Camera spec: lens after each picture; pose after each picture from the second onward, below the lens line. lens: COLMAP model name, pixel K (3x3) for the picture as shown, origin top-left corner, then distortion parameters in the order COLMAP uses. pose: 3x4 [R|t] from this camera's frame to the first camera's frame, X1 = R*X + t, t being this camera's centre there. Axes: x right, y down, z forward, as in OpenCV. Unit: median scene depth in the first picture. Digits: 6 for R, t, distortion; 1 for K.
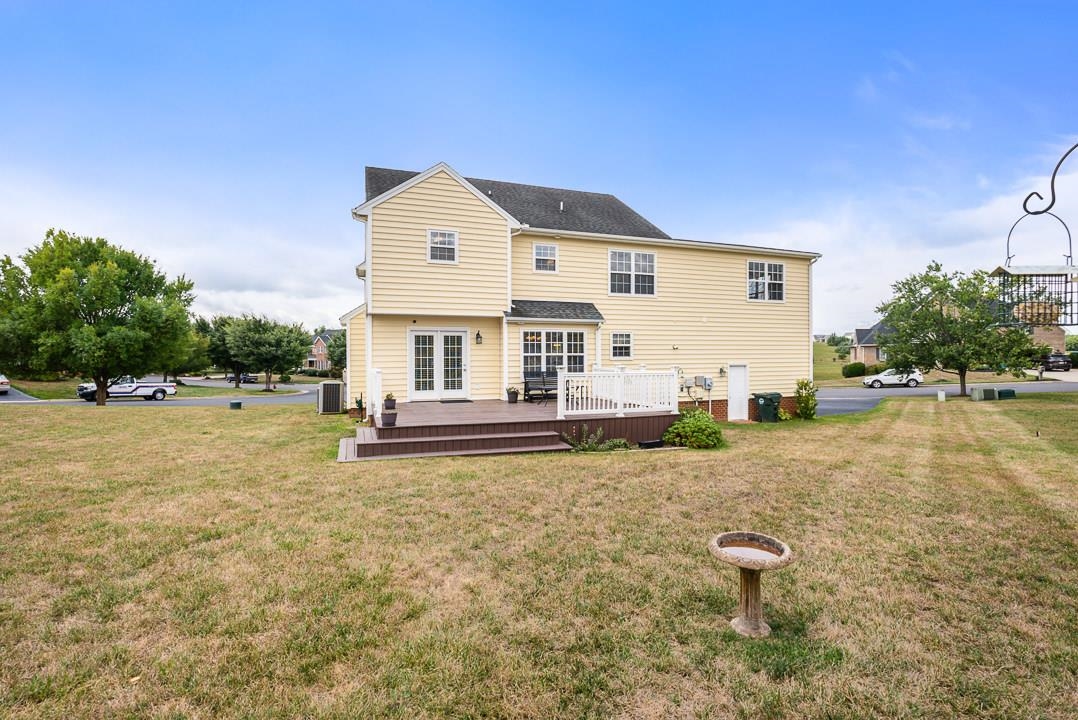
lens RADIAL K [[491.4, 0, 539.0], [0, 491.4, 360.0], [0, 0, 1]] dist [-0.000122, -0.000002]
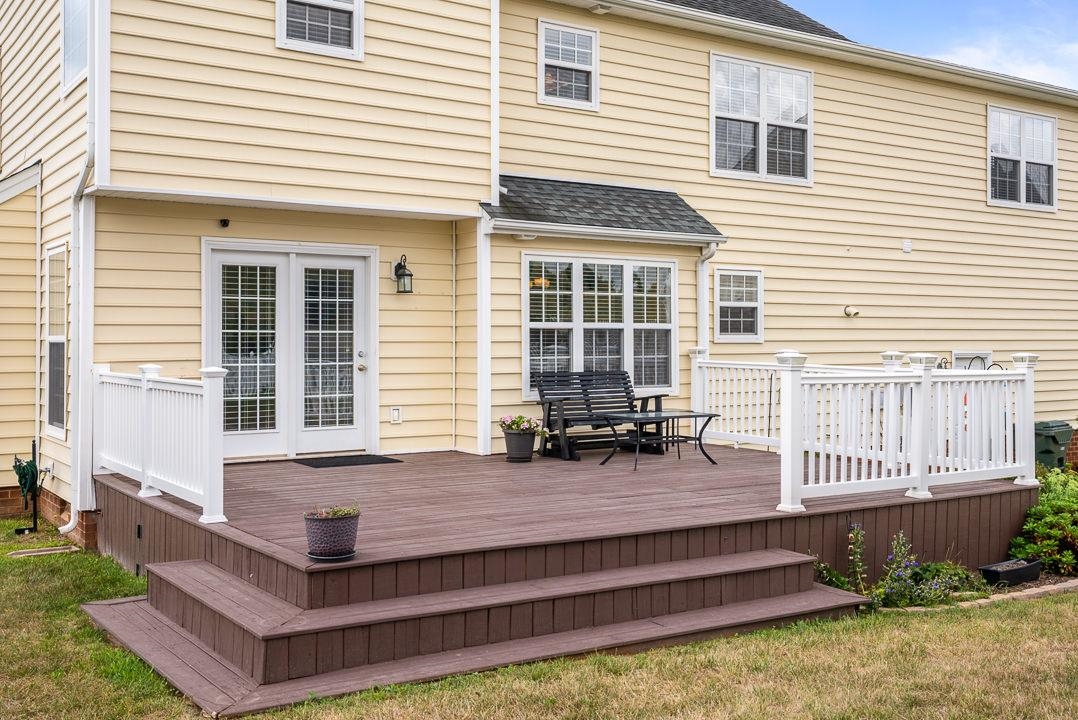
lens RADIAL K [[1103.9, 0, 538.7], [0, 1103.9, 337.2], [0, 0, 1]] dist [0.057360, -0.000927]
pose [[0.969161, 0.005127, 0.246375, -0.223185], [-0.002672, 0.999943, -0.010300, 0.005896], [-0.246414, 0.009325, 0.969120, 0.211790]]
